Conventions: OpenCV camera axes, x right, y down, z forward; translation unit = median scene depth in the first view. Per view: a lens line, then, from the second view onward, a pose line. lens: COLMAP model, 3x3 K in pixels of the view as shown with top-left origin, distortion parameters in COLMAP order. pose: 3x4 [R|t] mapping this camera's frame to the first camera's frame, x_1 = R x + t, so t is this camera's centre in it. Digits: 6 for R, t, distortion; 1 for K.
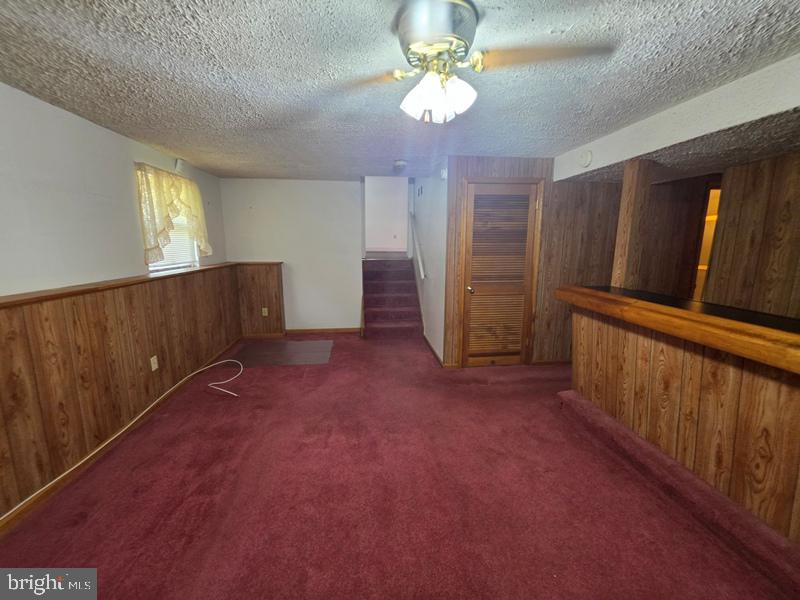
lens RADIAL K [[332.7, 0, 400.0], [0, 332.7, 300.0], [0, 0, 1]] dist [0.000467, 0.000048]
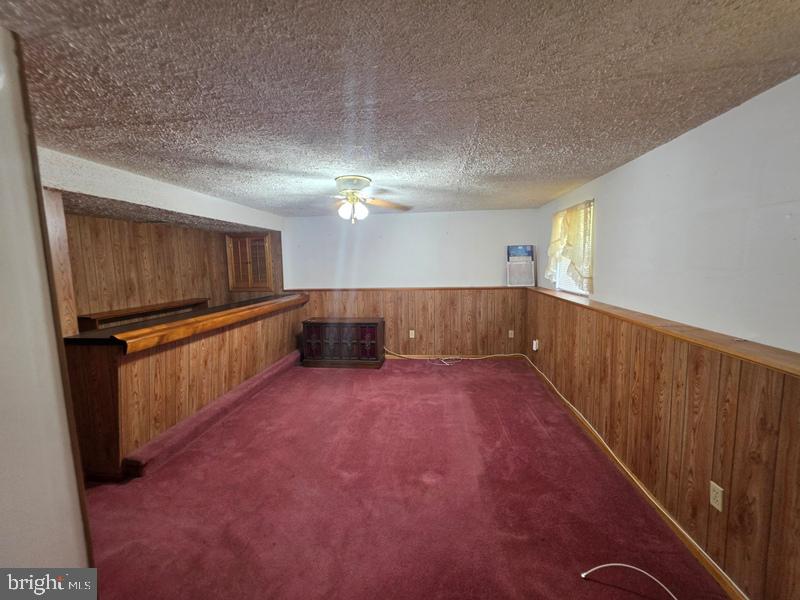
lens RADIAL K [[332.7, 0, 400.0], [0, 332.7, 300.0], [0, 0, 1]] dist [0.000467, 0.000048]
pose [[-0.974892, -0.012094, 0.222350, -0.438159], [0.052228, 0.958252, 0.281114, -0.404081], [-0.216467, 0.285669, -0.933561, 1.997385]]
